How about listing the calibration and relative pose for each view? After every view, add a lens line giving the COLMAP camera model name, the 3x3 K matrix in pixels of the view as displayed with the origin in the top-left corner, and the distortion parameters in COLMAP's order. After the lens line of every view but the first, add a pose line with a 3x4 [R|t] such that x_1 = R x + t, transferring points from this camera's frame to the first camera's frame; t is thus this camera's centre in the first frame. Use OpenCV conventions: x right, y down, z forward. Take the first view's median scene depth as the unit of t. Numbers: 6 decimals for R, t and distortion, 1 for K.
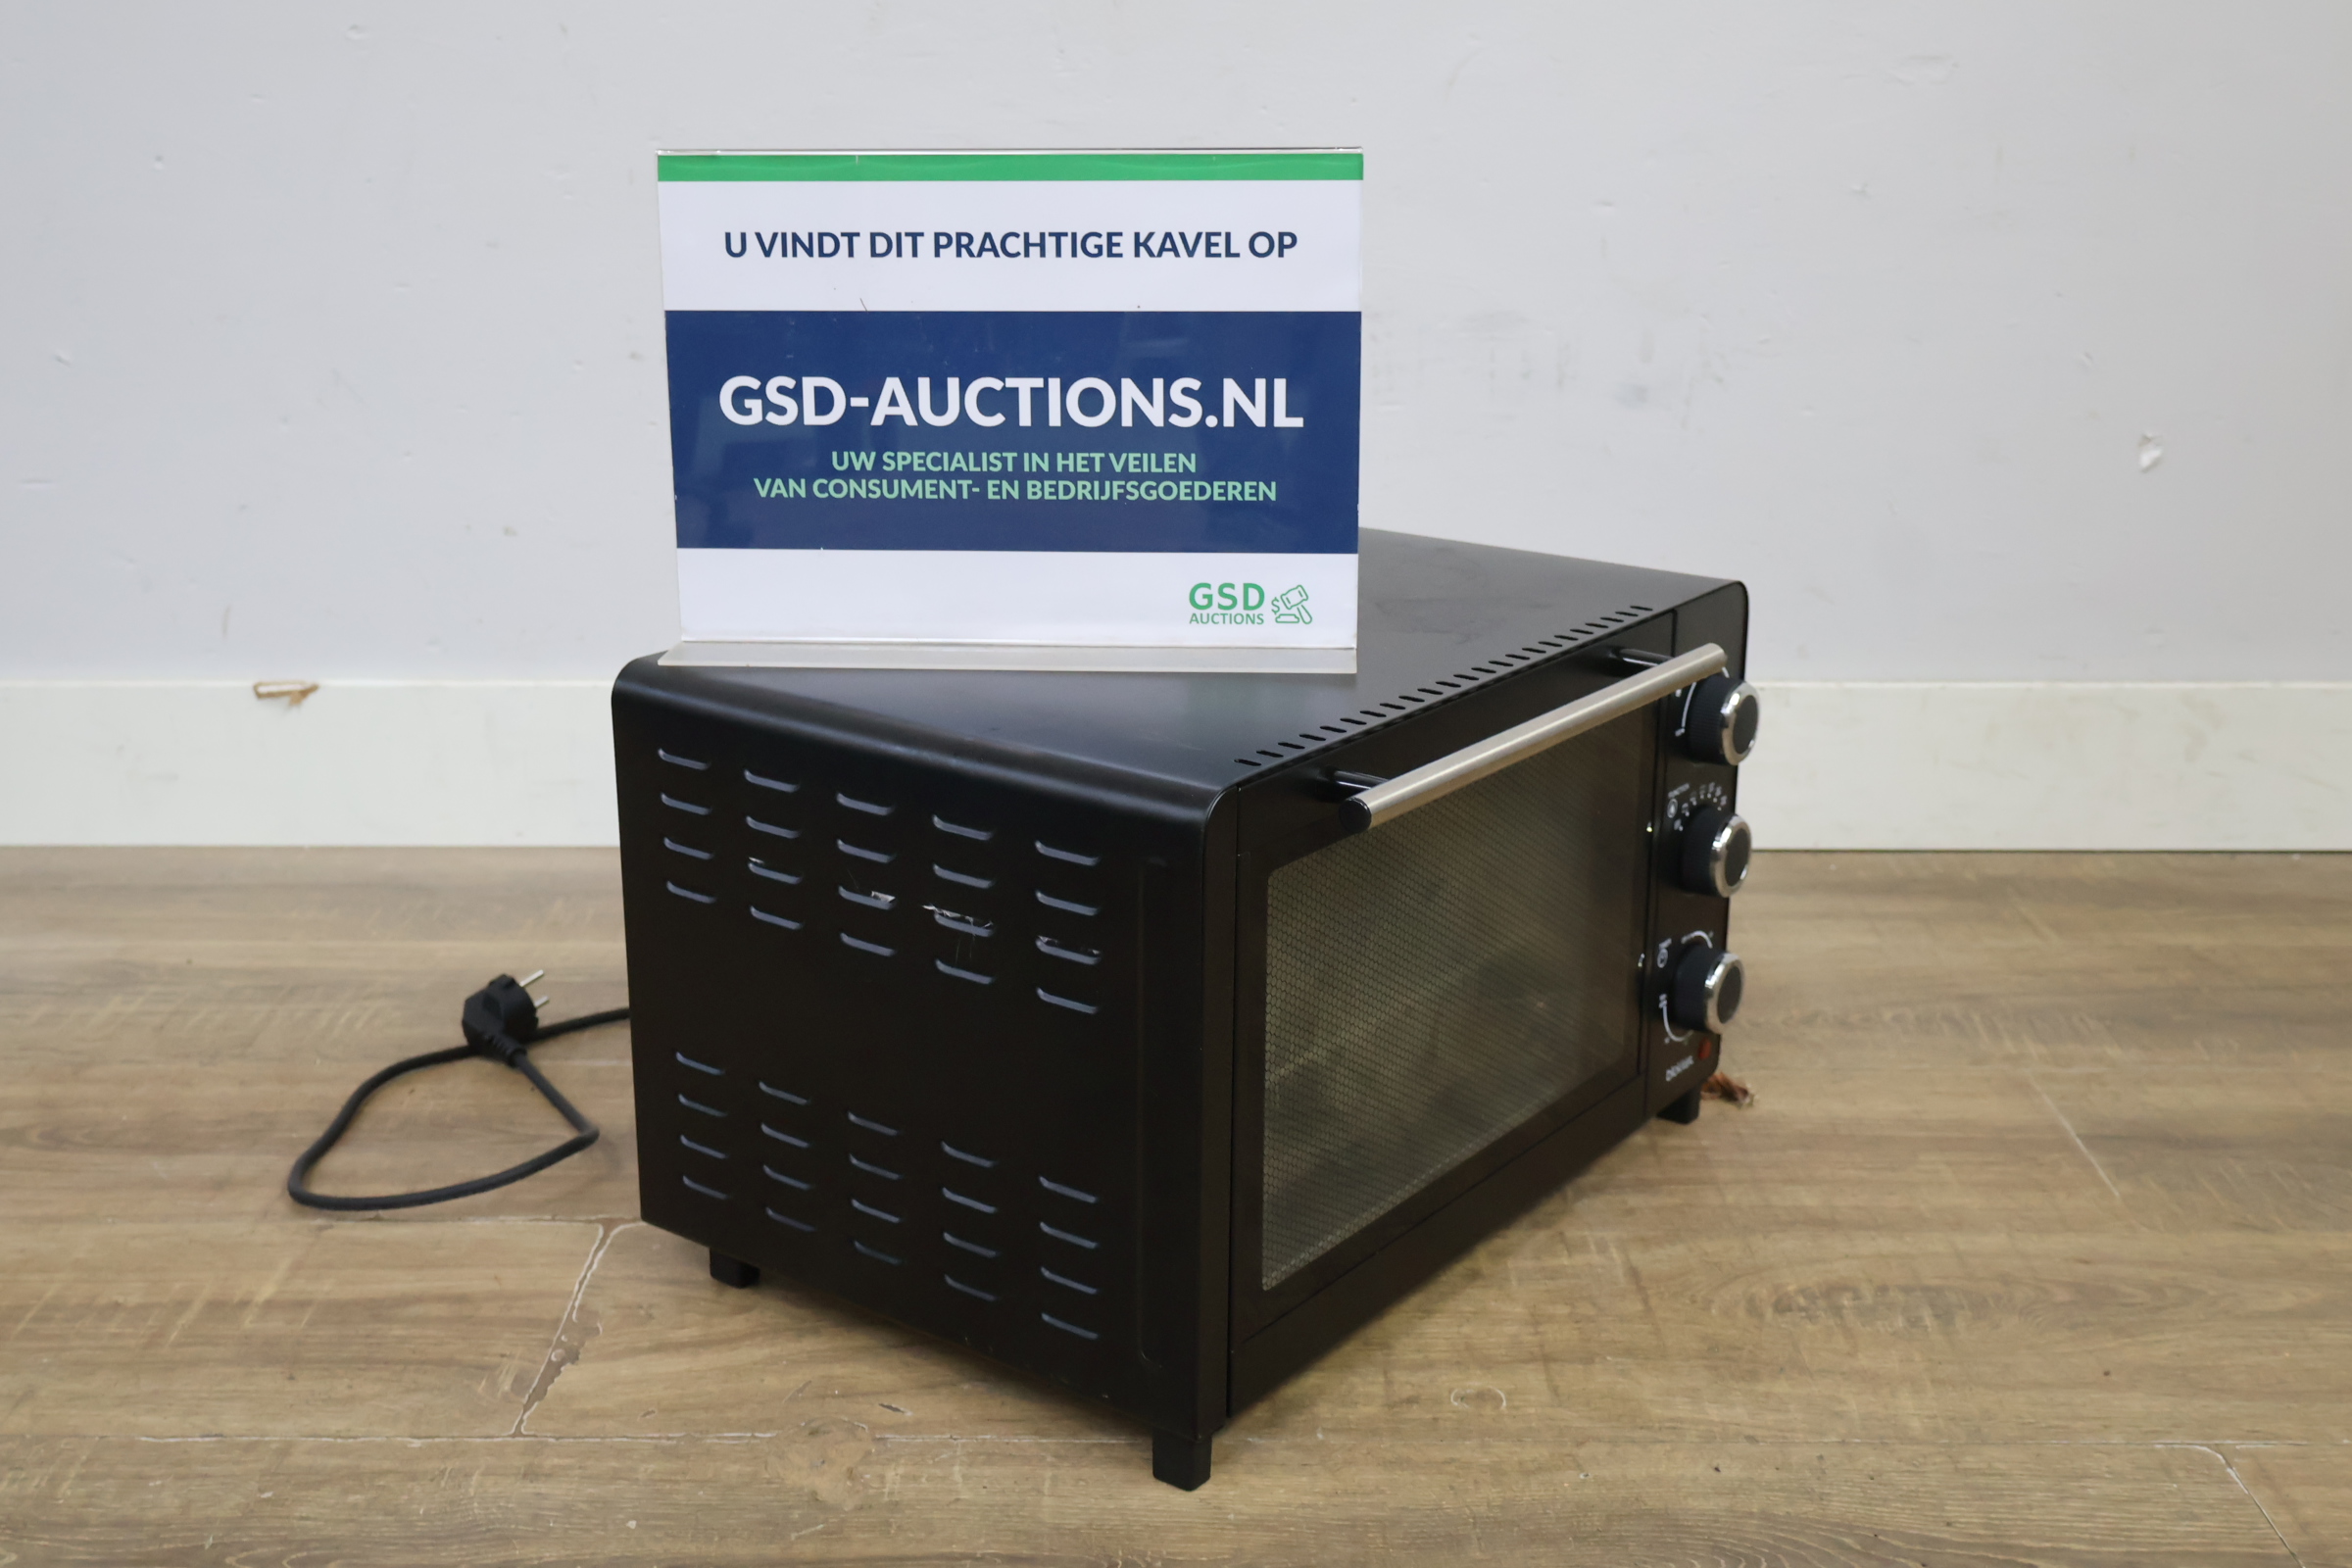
lens RADIAL K [[2702.0, 0, 1161.8], [0, 2702.0, 767.0], [0, 0, 1]] dist [-0.004016, 0.000000]
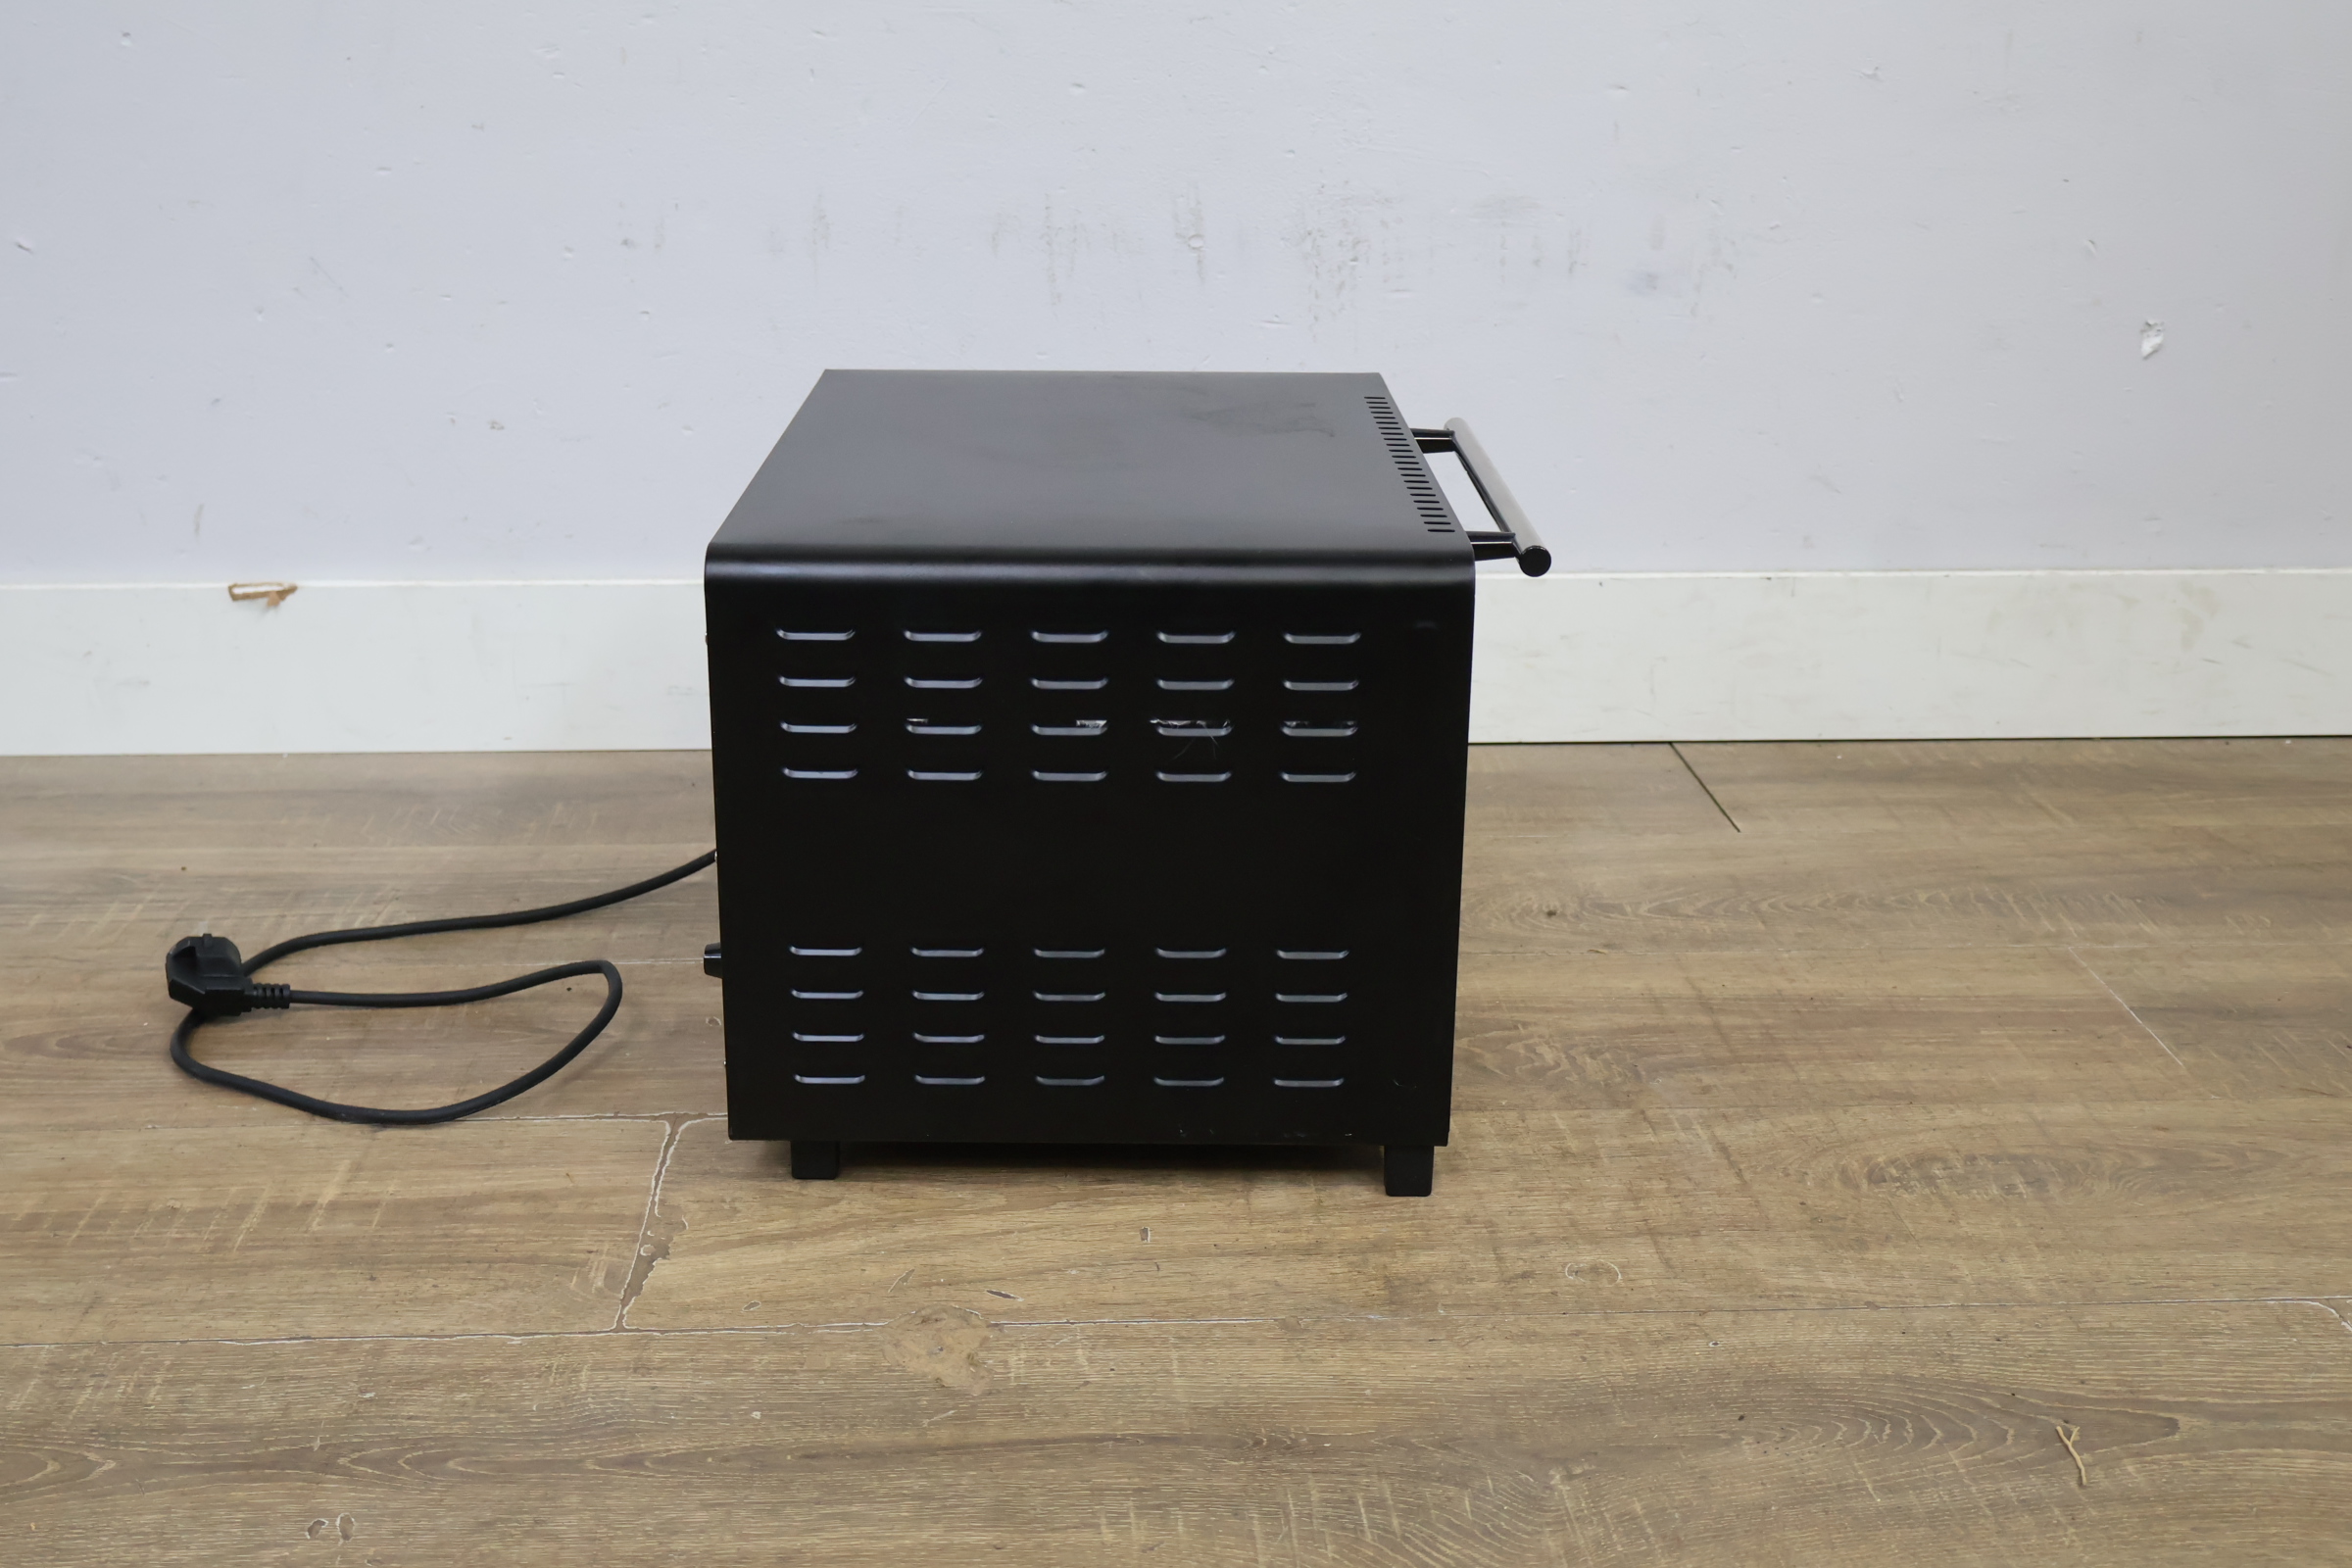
lens RADIAL K [[2702.0, 0, 1162.5], [0, 2702.0, 766.6], [0, 0, 1]] dist [-0.004016, 0.000000]
pose [[0.998236, -0.011082, 0.058327, -0.091041], [0.009739, 0.999682, 0.023252, 0.022571], [-0.058566, -0.022643, 0.998027, 0.023051]]
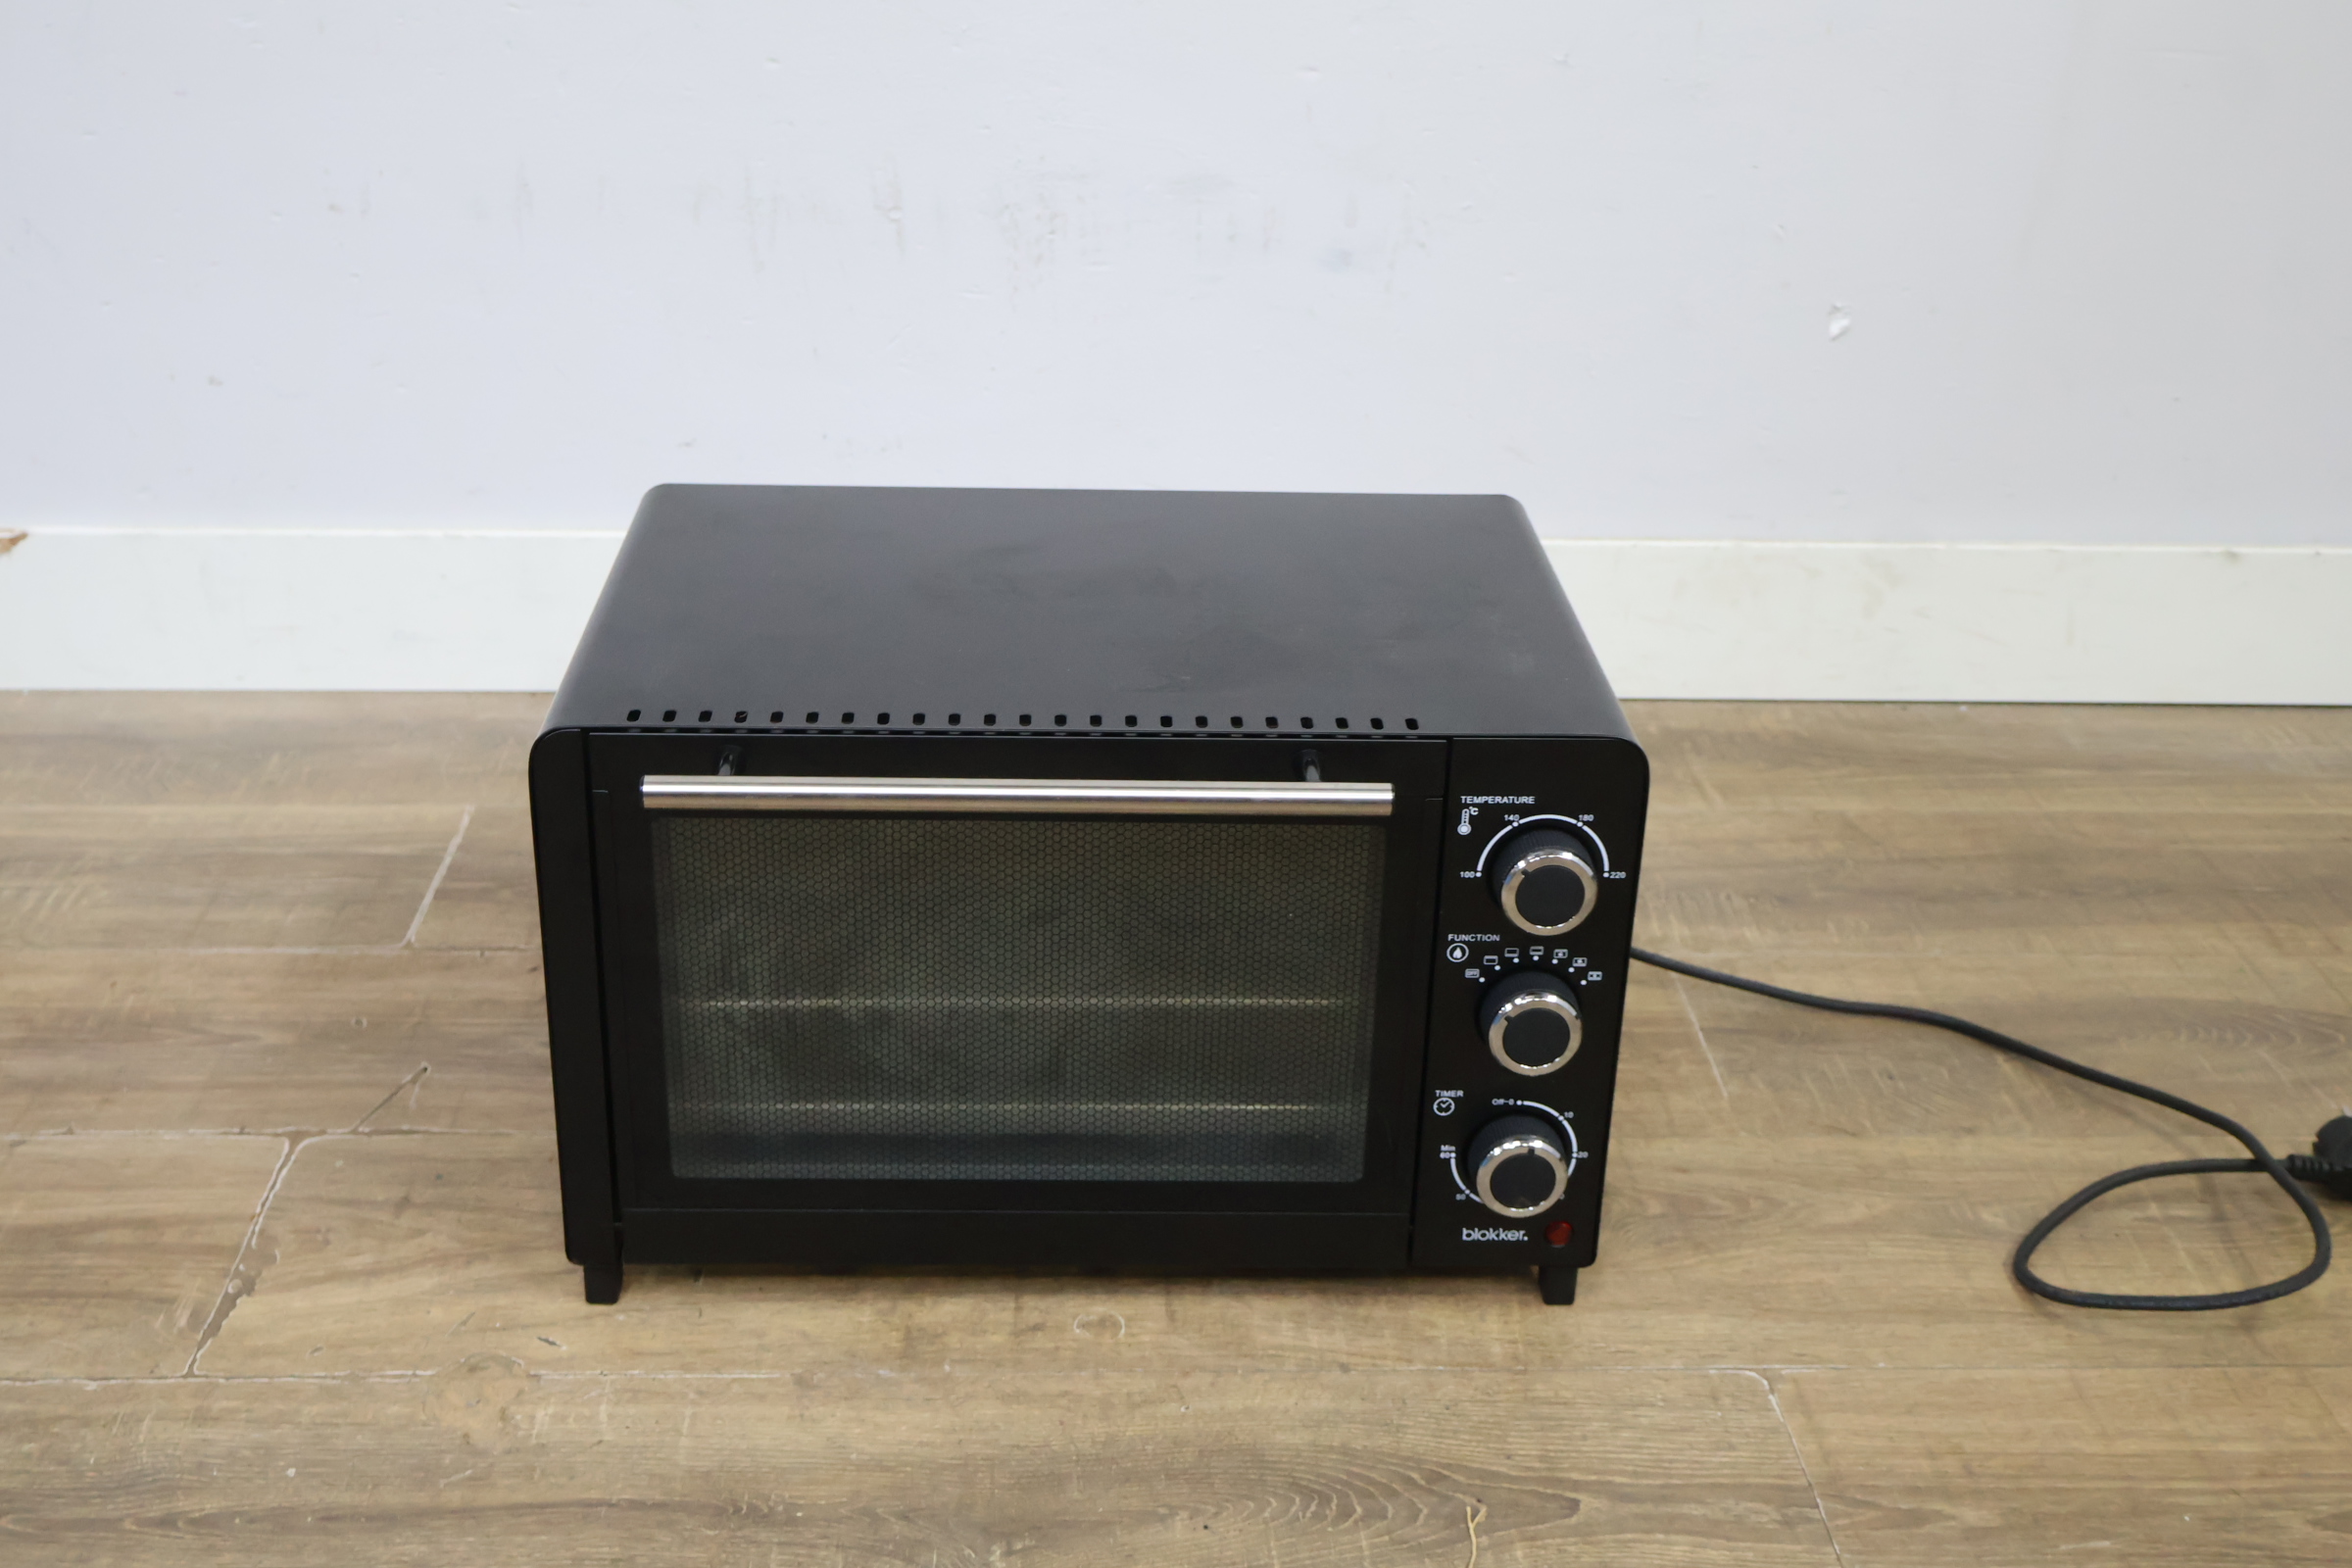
lens RADIAL K [[2702.0, 0, 1162.6], [0, 2702.0, 783.4], [0, 0, 1]] dist [-0.004016, 0.000000]
pose [[0.998448, 0.000823, 0.055691, 0.077818], [-0.008693, 0.989941, 0.141216, -0.126116], [-0.055014, -0.141481, 0.988411, -0.034919]]
